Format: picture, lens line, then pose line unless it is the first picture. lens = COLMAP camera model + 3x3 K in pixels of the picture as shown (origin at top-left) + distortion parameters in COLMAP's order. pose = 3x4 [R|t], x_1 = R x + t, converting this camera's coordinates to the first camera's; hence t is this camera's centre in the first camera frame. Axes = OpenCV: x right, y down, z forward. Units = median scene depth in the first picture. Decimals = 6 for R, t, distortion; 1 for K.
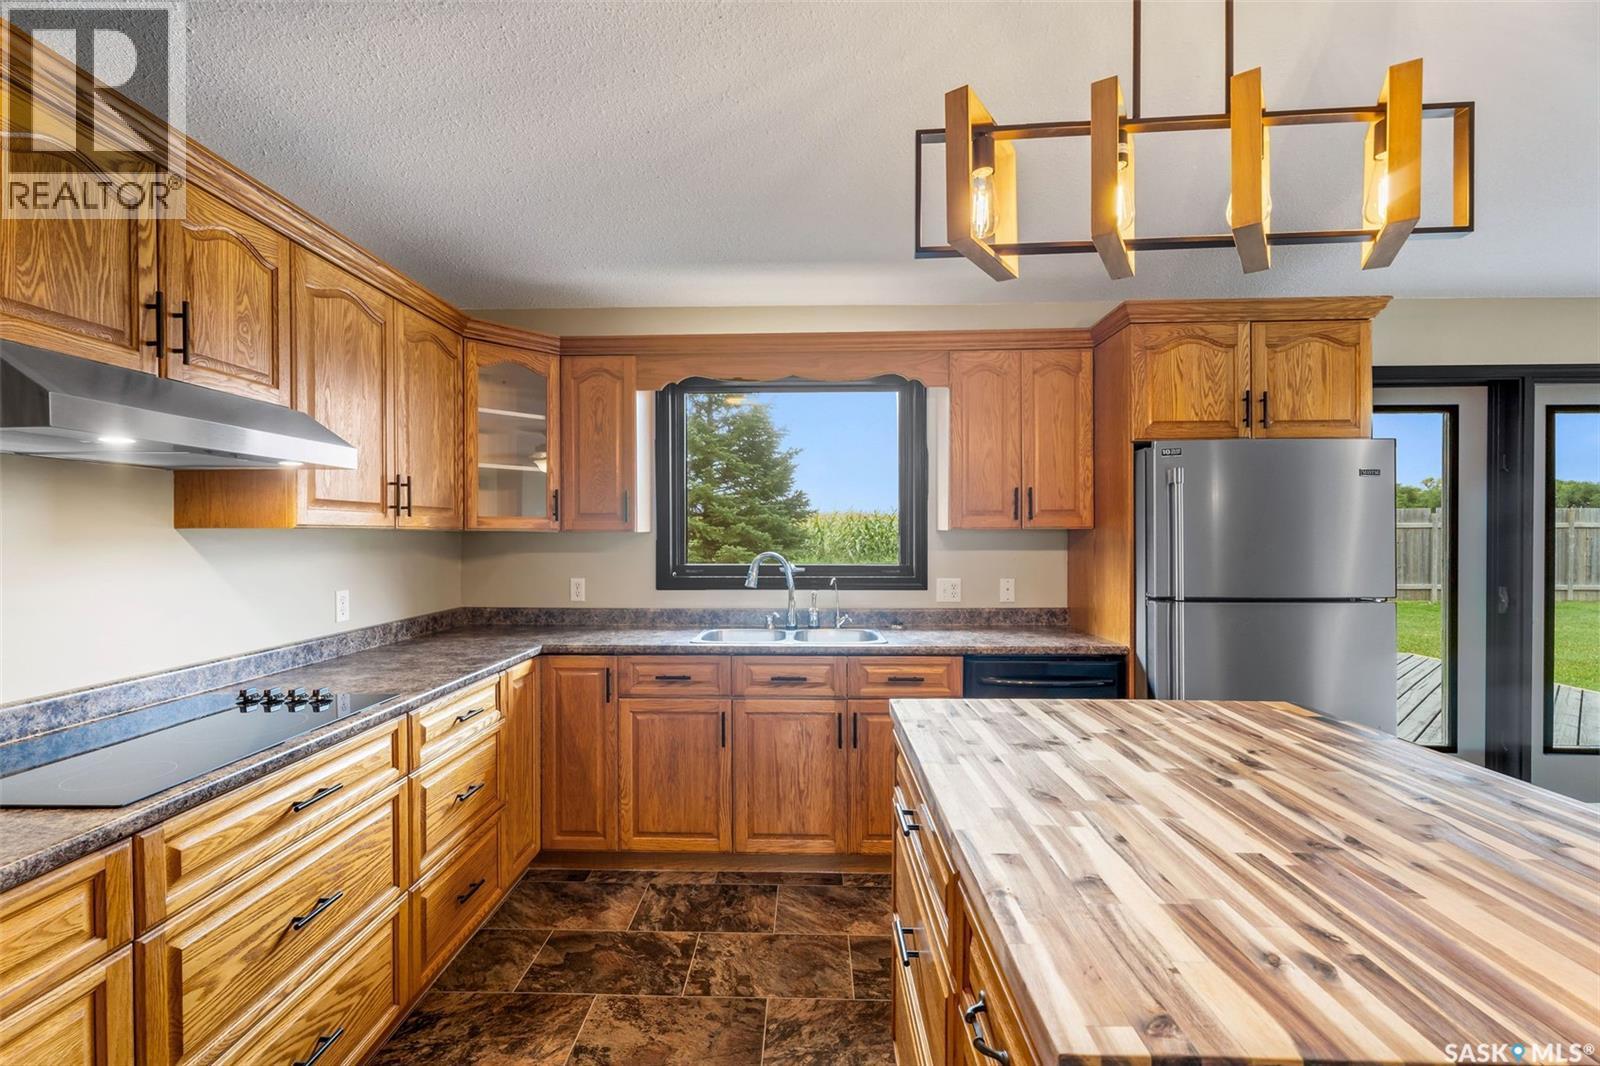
lens RADIAL K [[712.1, 0, 786.6], [0, 712.1, 535.7], [0, 0, 1]] dist [0.006855, 0.000820]
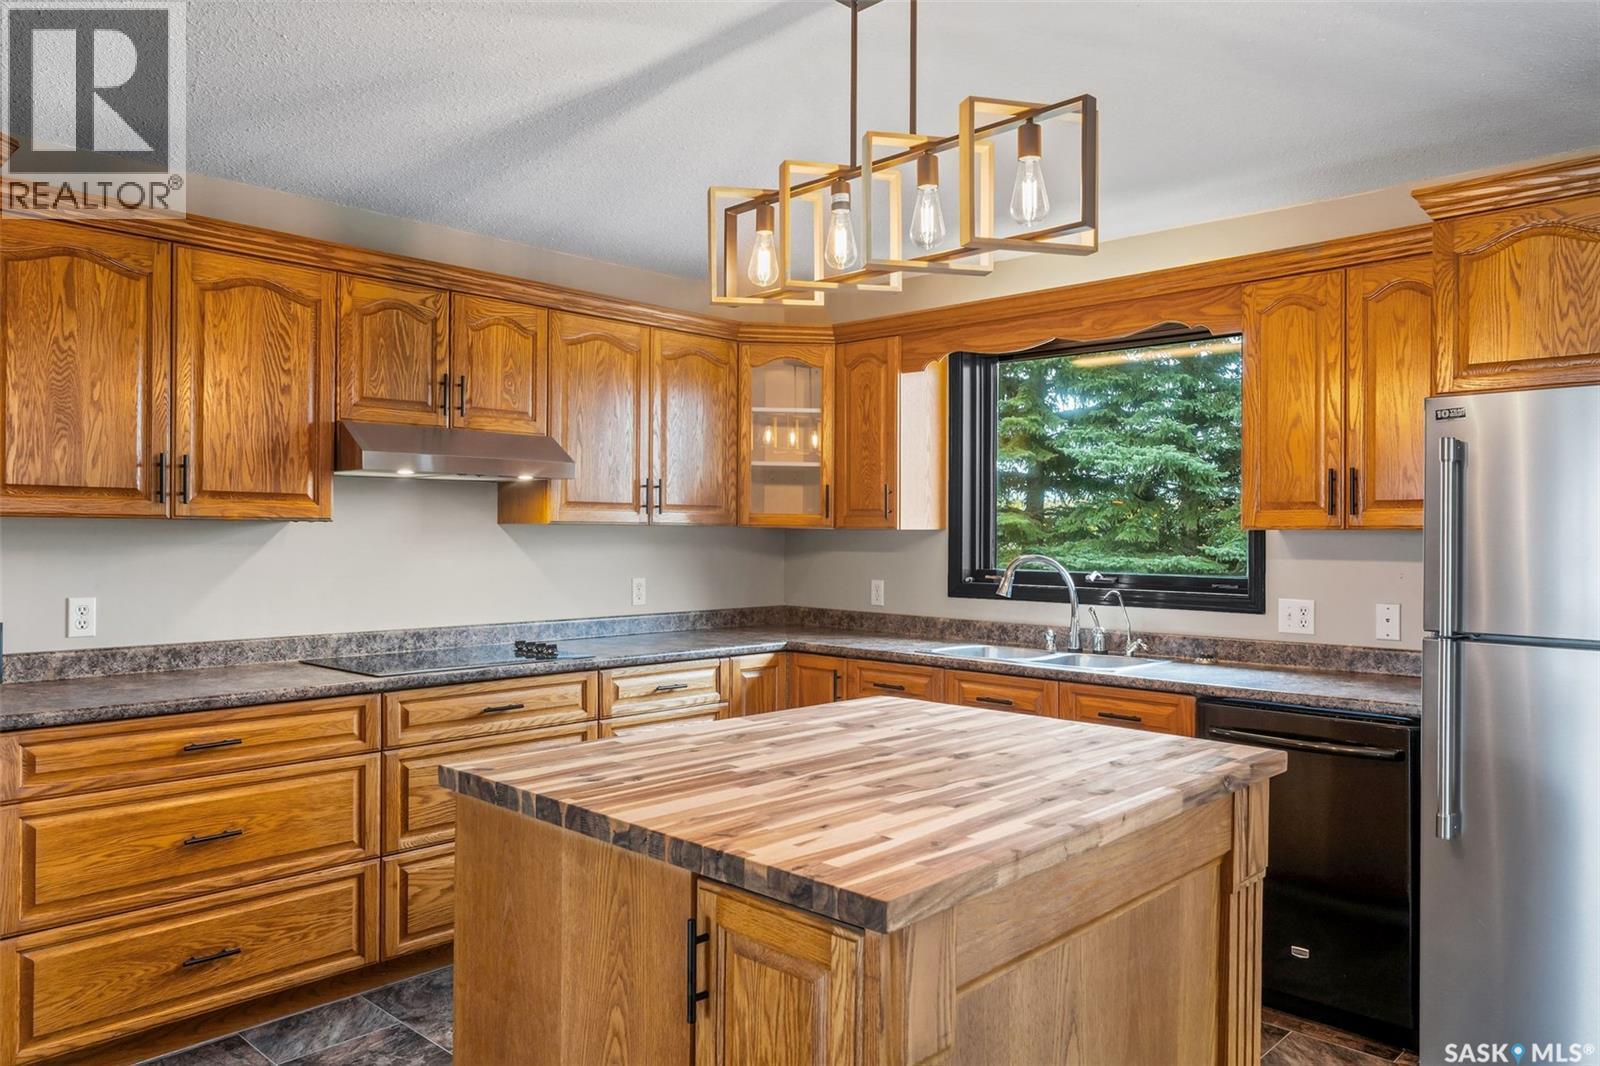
lens RADIAL K [[1115.7, 0, 787.4], [0, 1115.7, 528.7], [0, 0, 1]] dist [-0.006412, 0.020808]
pose [[0.744780, 0.005982, -0.667283, 0.734989], [-0.010889, 0.999936, -0.003190, -0.000213], [0.667221, 0.009641, 0.744798, -0.177347]]
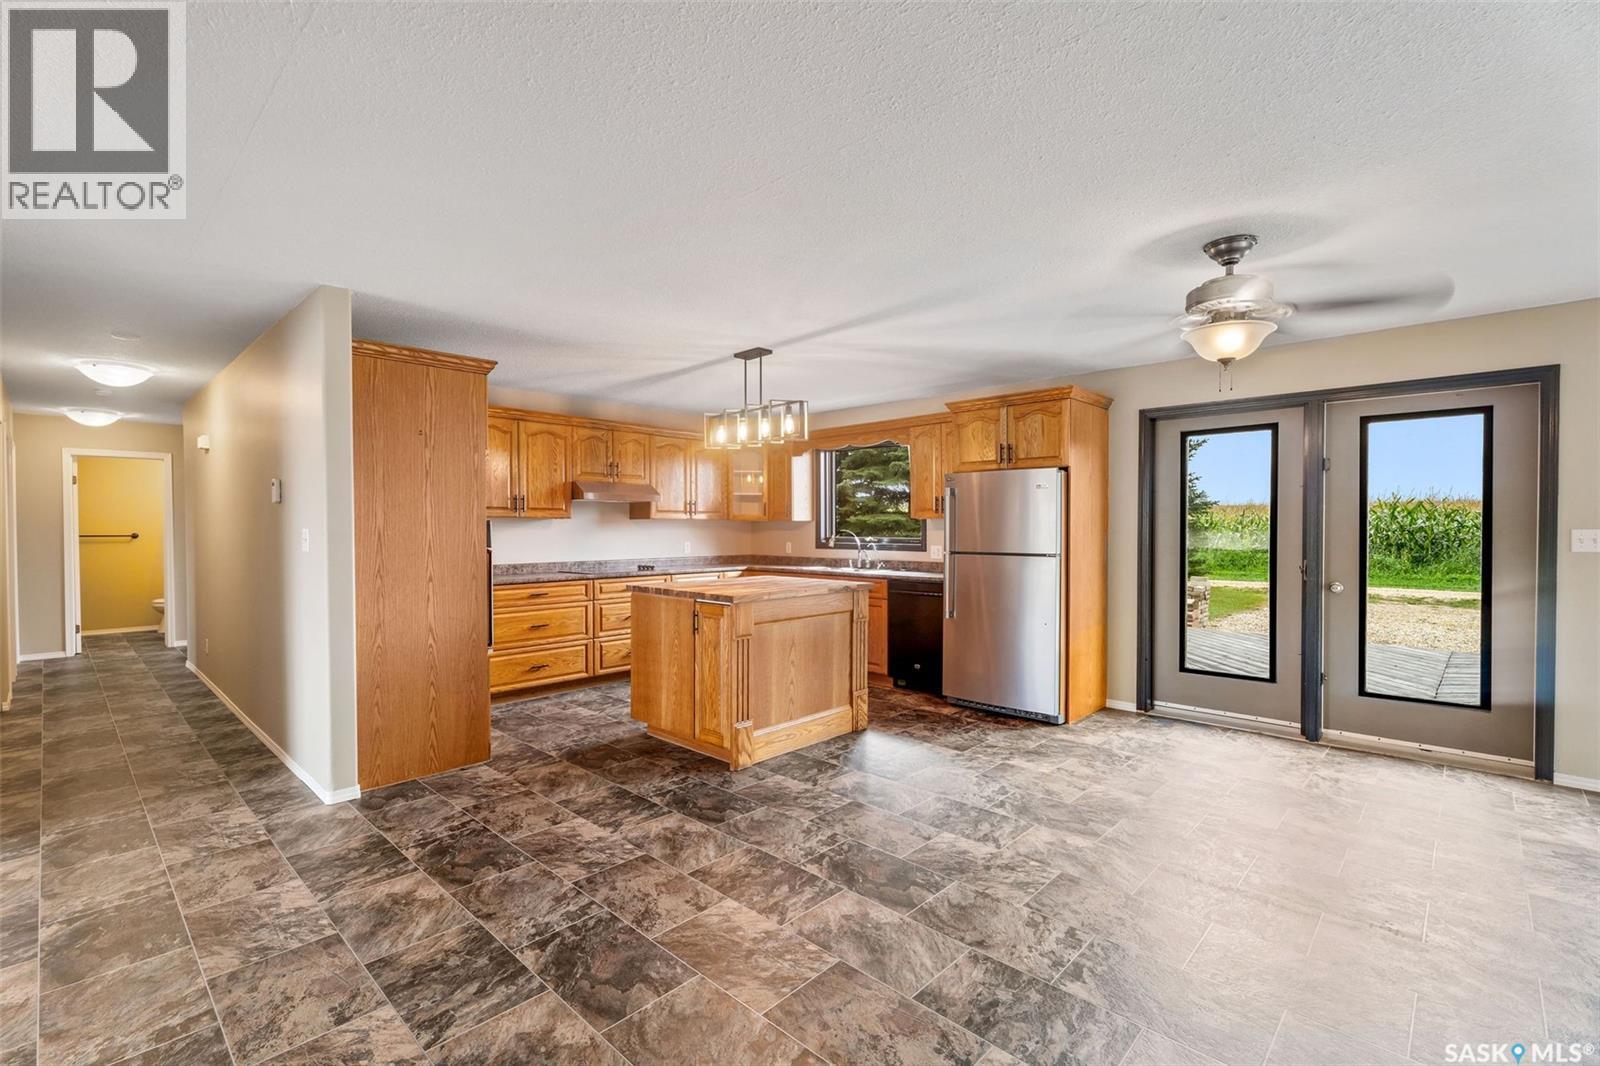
lens RADIAL K [[712.1, 0, 790.4], [0, 712.1, 532.4], [0, 0, 1]] dist [0.006855, 0.000820]
pose [[0.744883, 0.006503, -0.667163, 1.468554], [-0.002813, 0.999974, 0.006607, 0.019499], [0.667189, -0.003045, 0.744882, -0.763336]]
